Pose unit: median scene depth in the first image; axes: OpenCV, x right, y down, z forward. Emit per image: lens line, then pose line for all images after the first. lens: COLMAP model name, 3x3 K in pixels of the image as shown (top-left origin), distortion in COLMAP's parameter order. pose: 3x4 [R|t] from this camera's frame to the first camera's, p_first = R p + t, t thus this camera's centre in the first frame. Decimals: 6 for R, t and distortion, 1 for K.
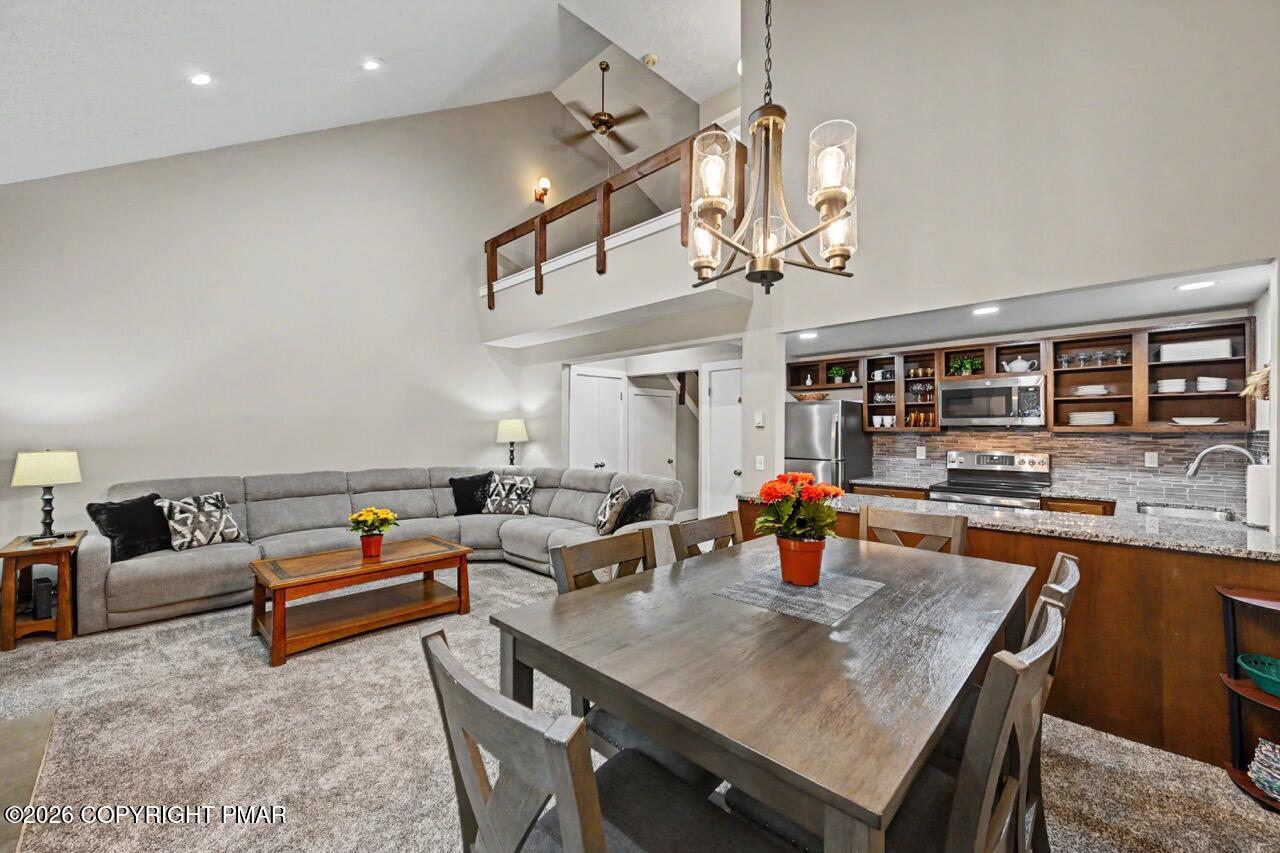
lens RADIAL K [[507.4, 0, 640.0], [0, 507.4, 426.5], [0, 0, 1]] dist [0.001426, 0.000229]
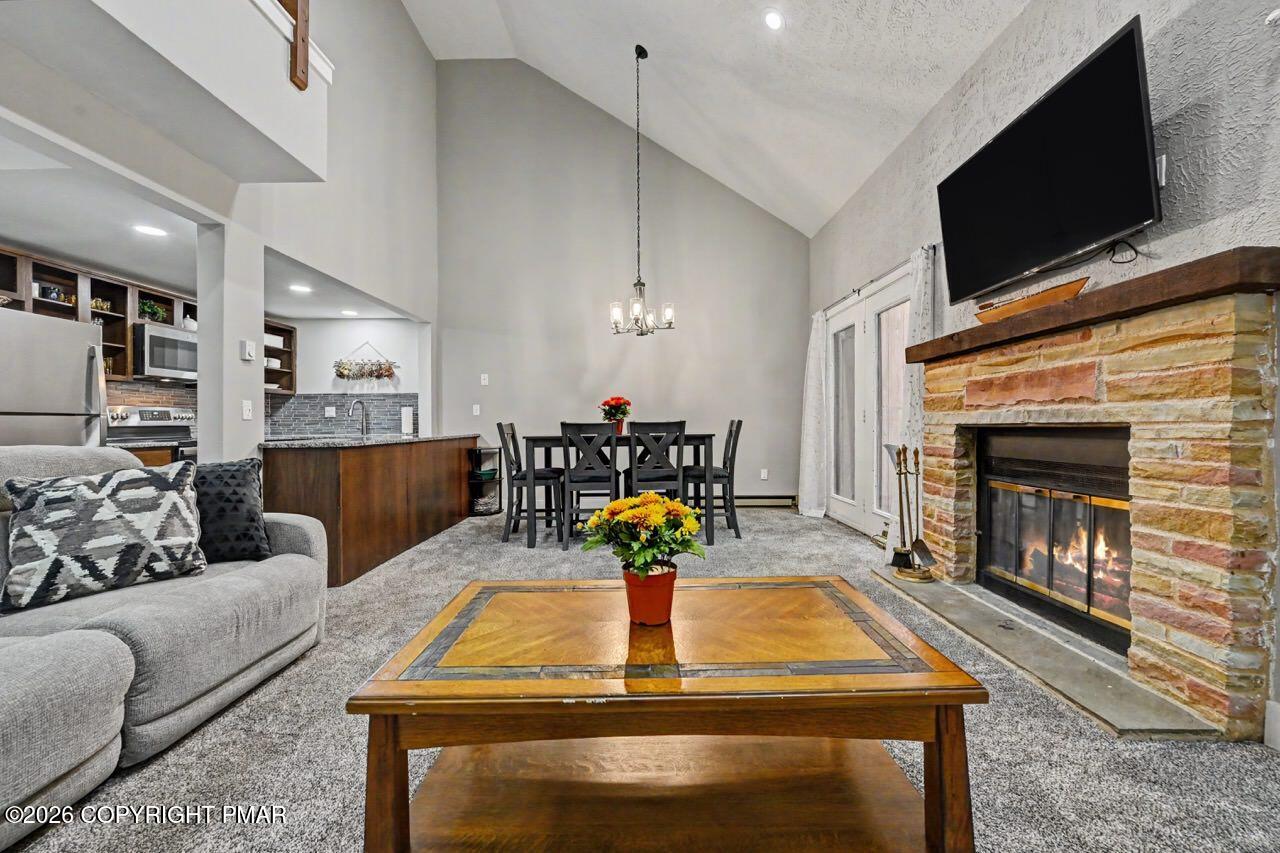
lens RADIAL K [[508.4, 0, 640.0], [0, 508.4, 426.5], [0, 0, 1]] dist [-0.001400, -0.000178]
pose [[-0.701079, 0.003366, 0.713076, -0.668666], [0.006306, 0.999979, 0.001480, 0.098899], [-0.713056, 0.005534, -0.701085, 1.105278]]
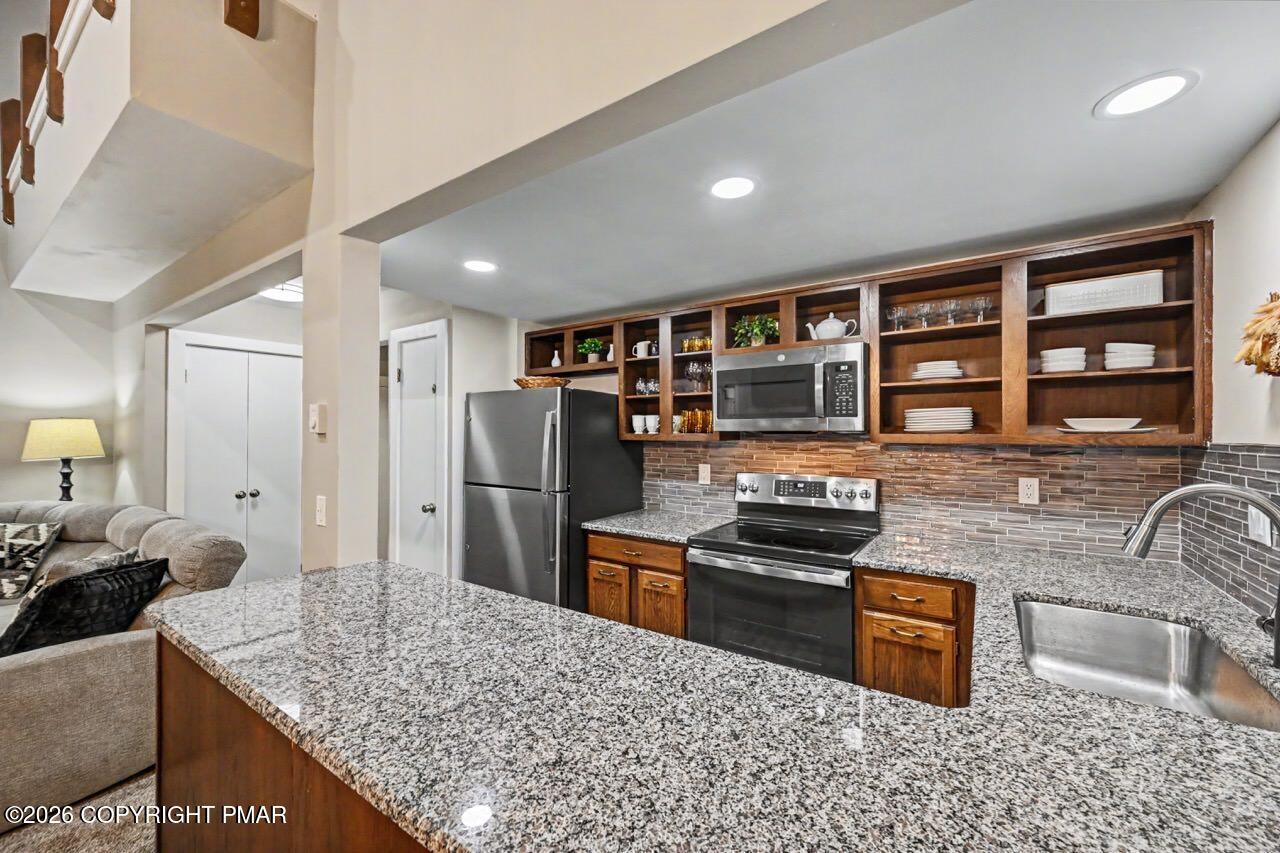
lens RADIAL K [[508.8, 0, 641.3], [0, 508.8, 433.2], [0, 0, 1]] dist [0.000557, 0.000104]
pose [[0.985347, 0.000016, 0.170564, 0.442380], [-0.000808, 0.999989, 0.004577, -0.002610], [-0.170562, -0.004648, 0.985336, 0.471903]]
